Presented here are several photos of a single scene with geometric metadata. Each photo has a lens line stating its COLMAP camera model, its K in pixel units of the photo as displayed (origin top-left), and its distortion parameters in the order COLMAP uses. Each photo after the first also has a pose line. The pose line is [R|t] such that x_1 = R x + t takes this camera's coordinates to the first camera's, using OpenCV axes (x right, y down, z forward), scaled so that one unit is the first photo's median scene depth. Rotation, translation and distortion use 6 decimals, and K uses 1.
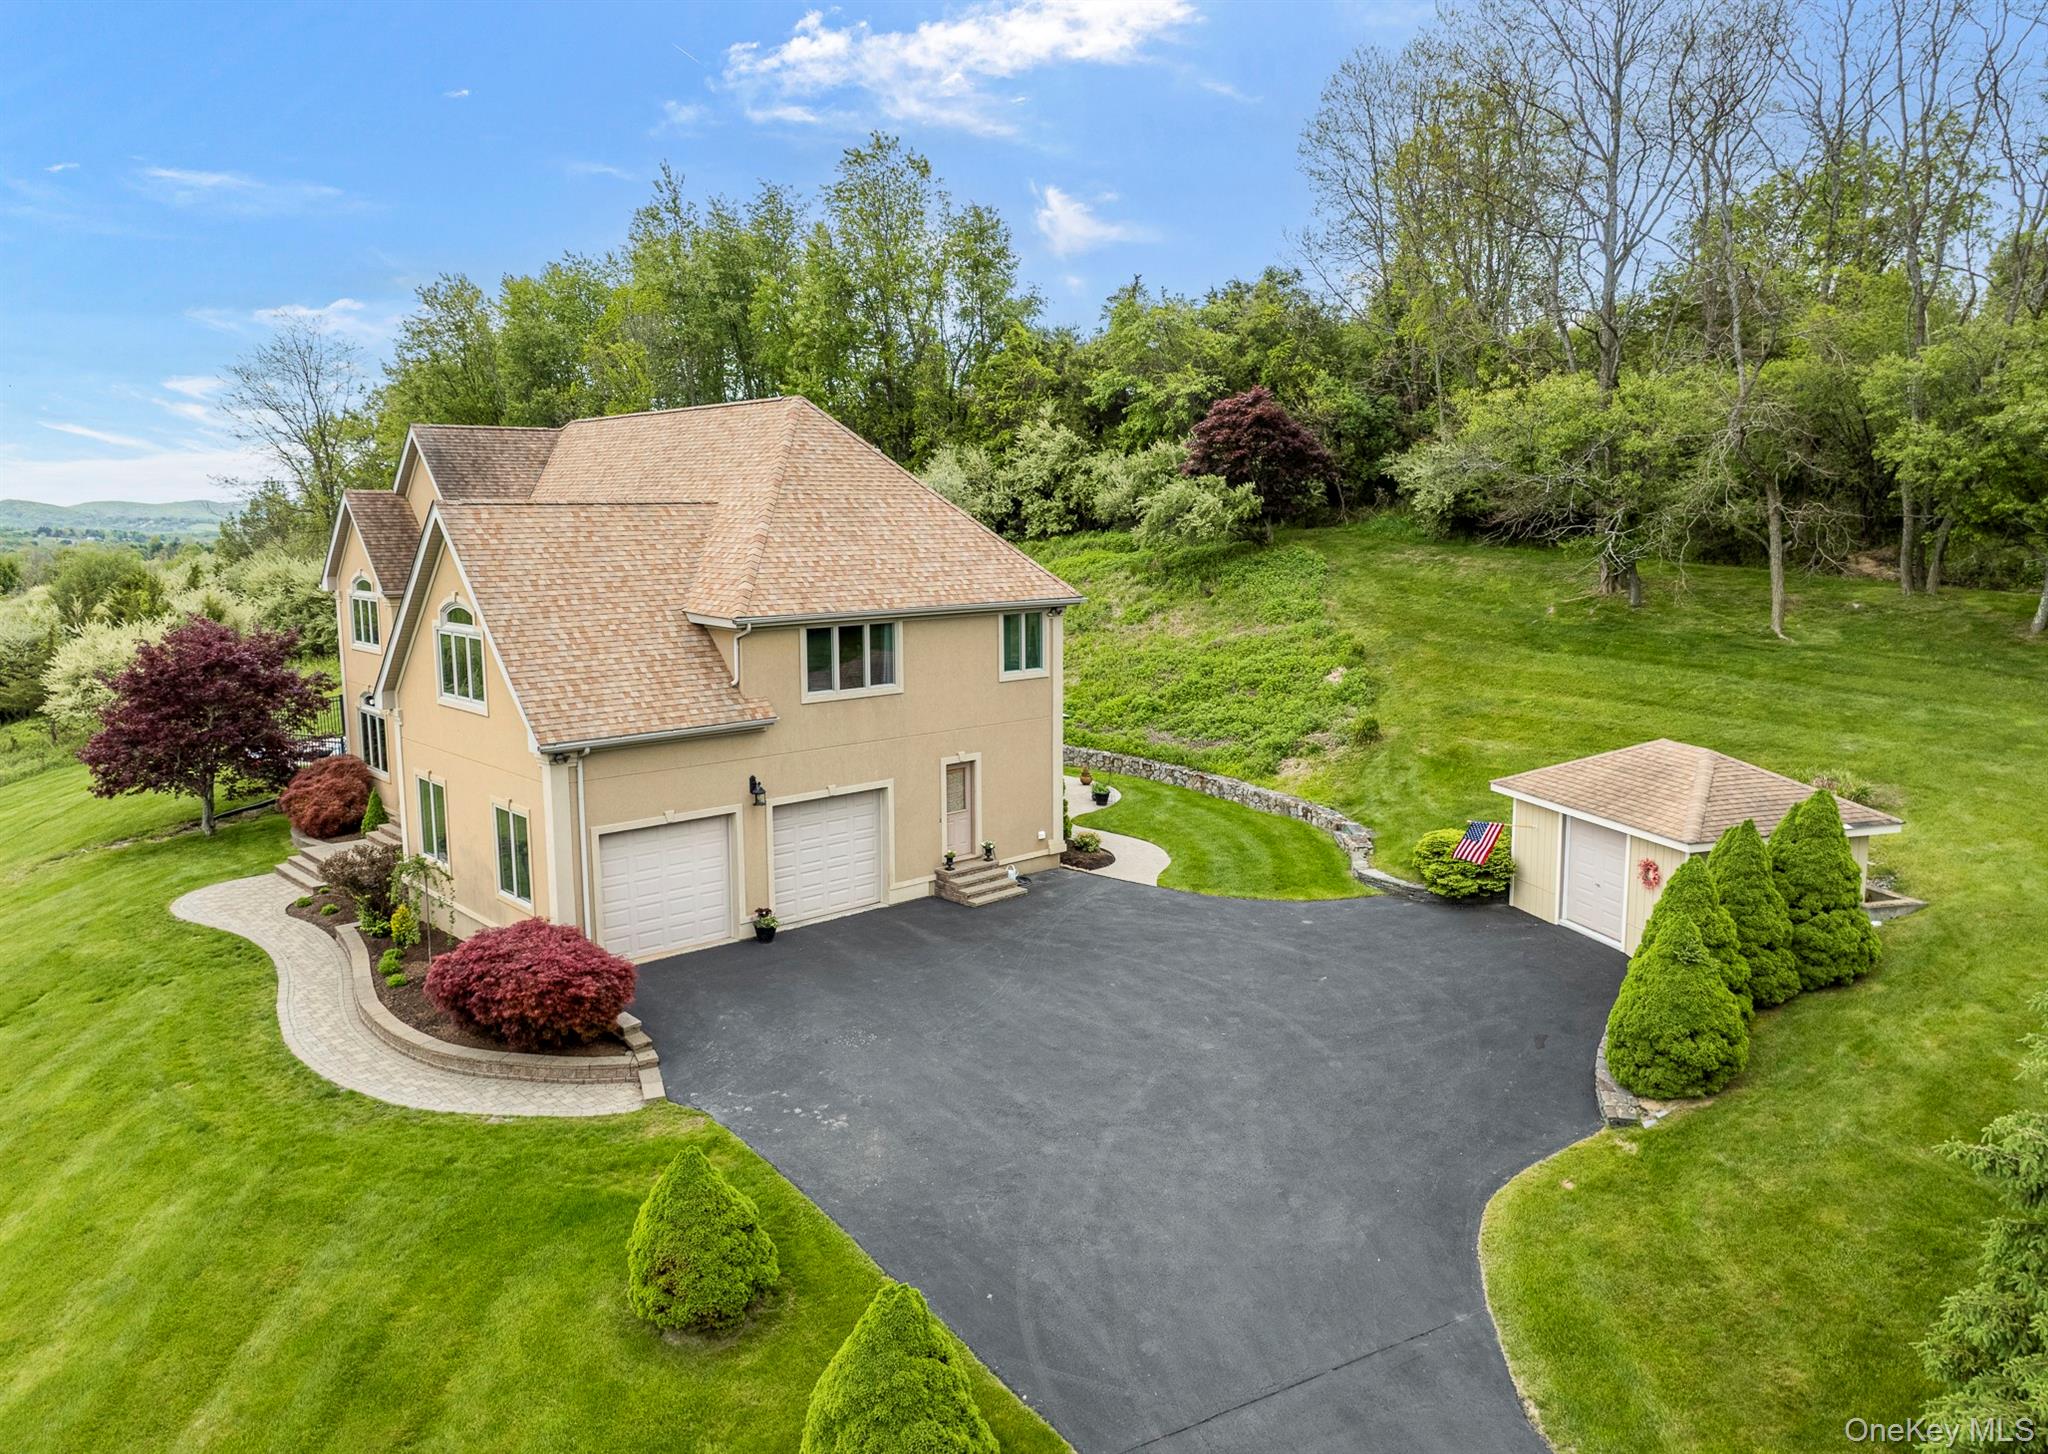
lens RADIAL K [[1438.9, 0, 1024.0], [0, 1438.9, 727.0], [0, 0, 1]] dist [-0.036448, -0.003246]
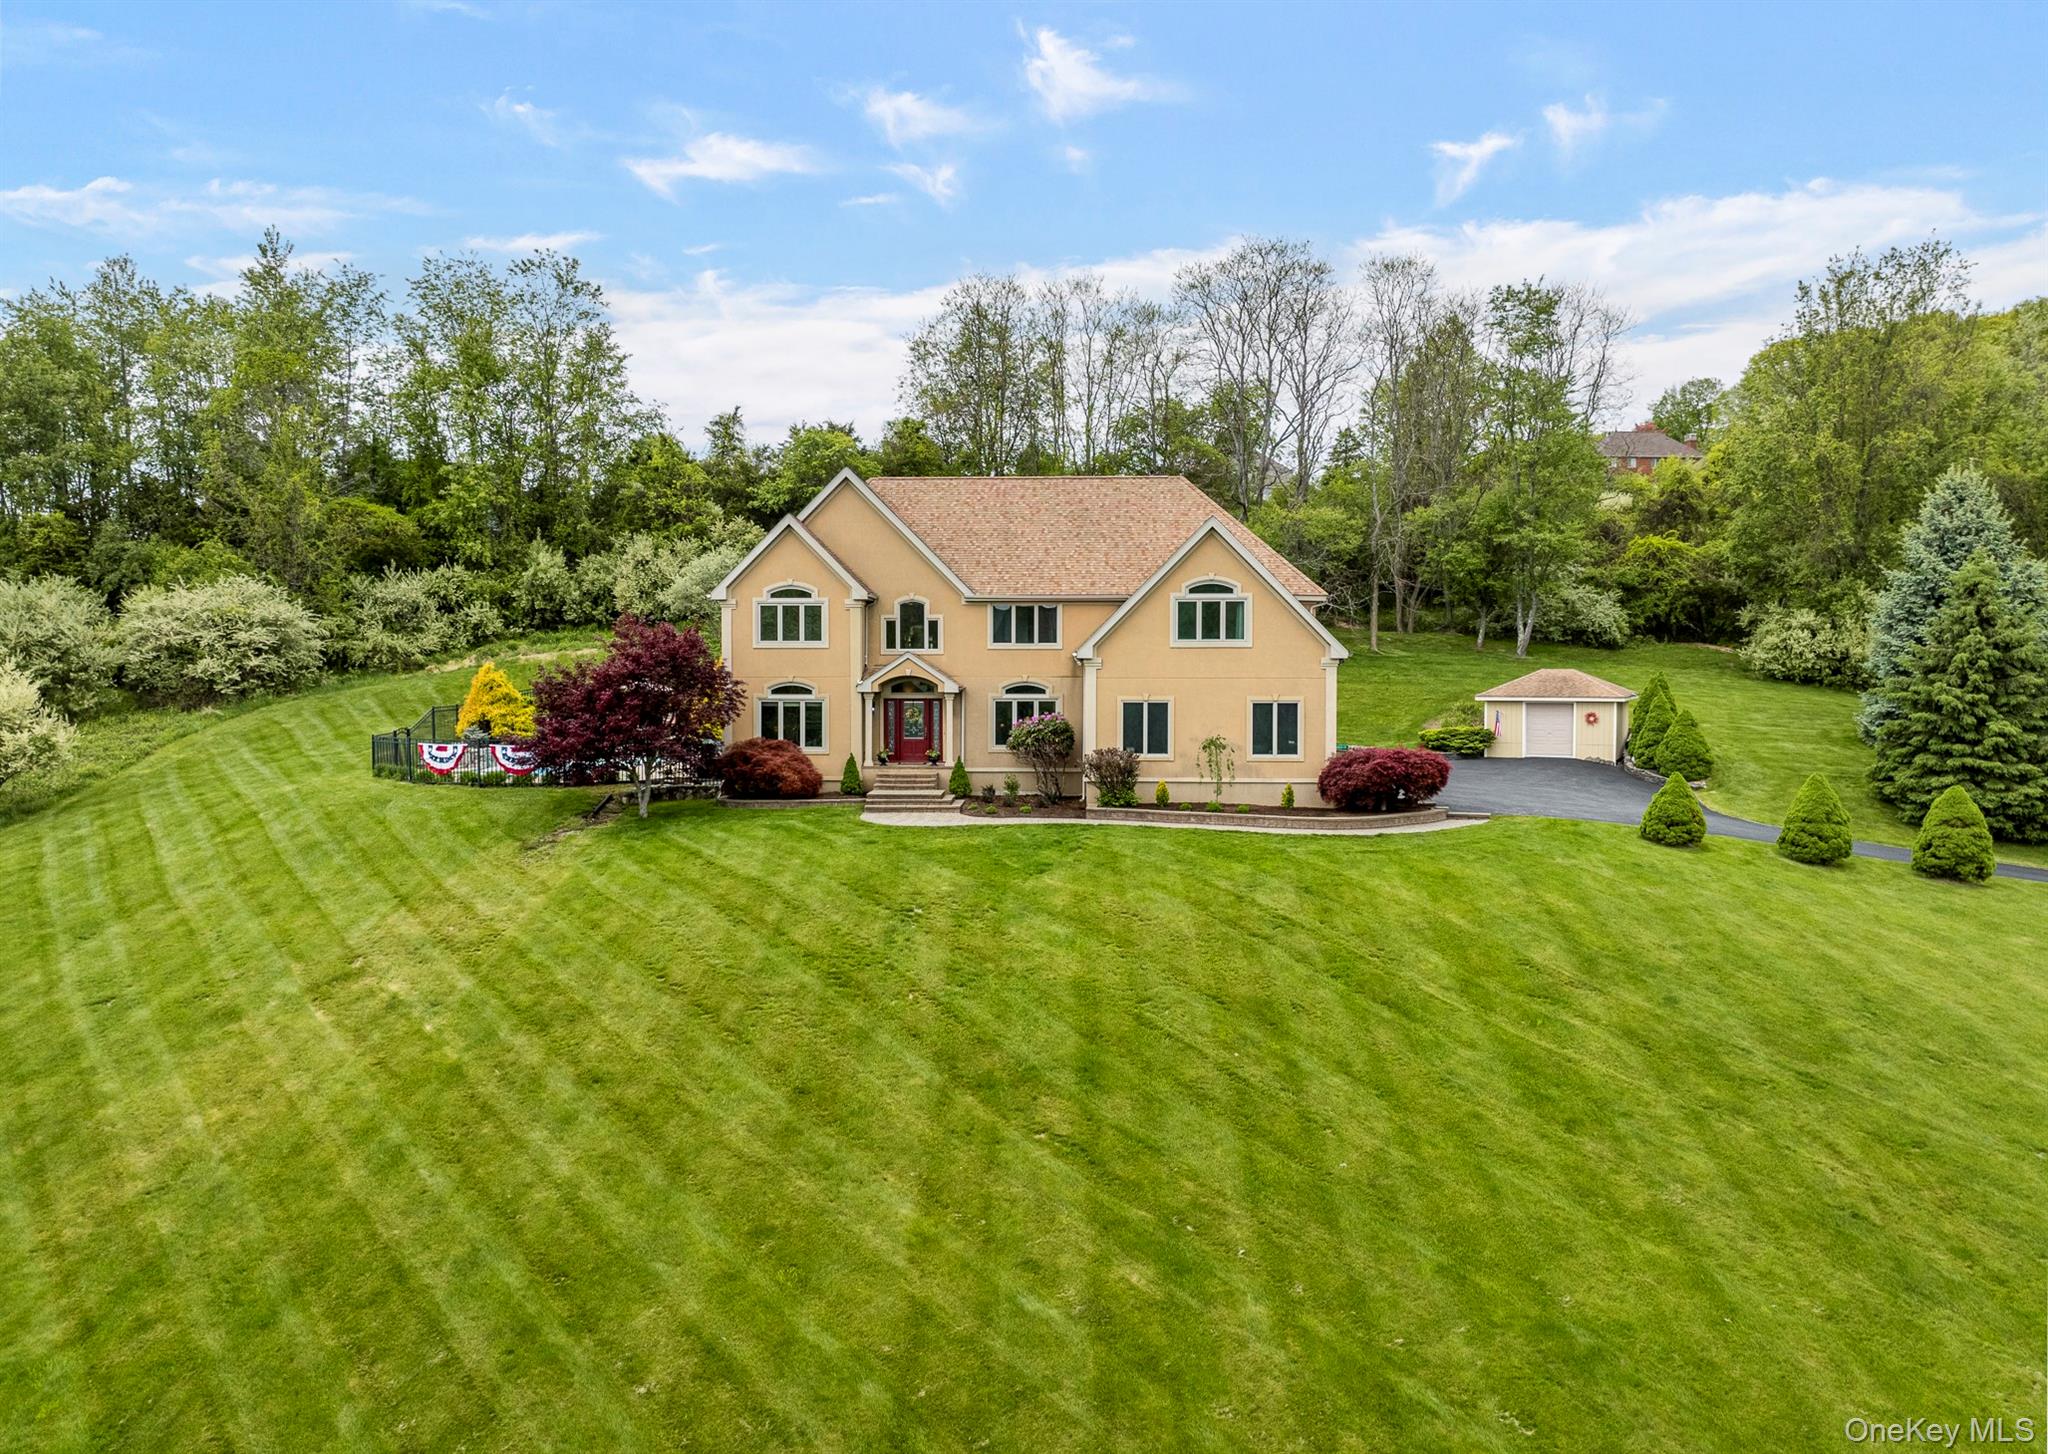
lens RADIAL K [[1413.5, 0, 1024.0], [0, 1413.5, 727.0], [0, 0, 1]] dist [-0.043519, 0.041950]
pose [[0.706867, -0.025599, 0.706883, -1.131149], [0.103004, 0.992418, -0.067063, 0.110540], [-0.699806, 0.120216, 0.704144, 0.040797]]
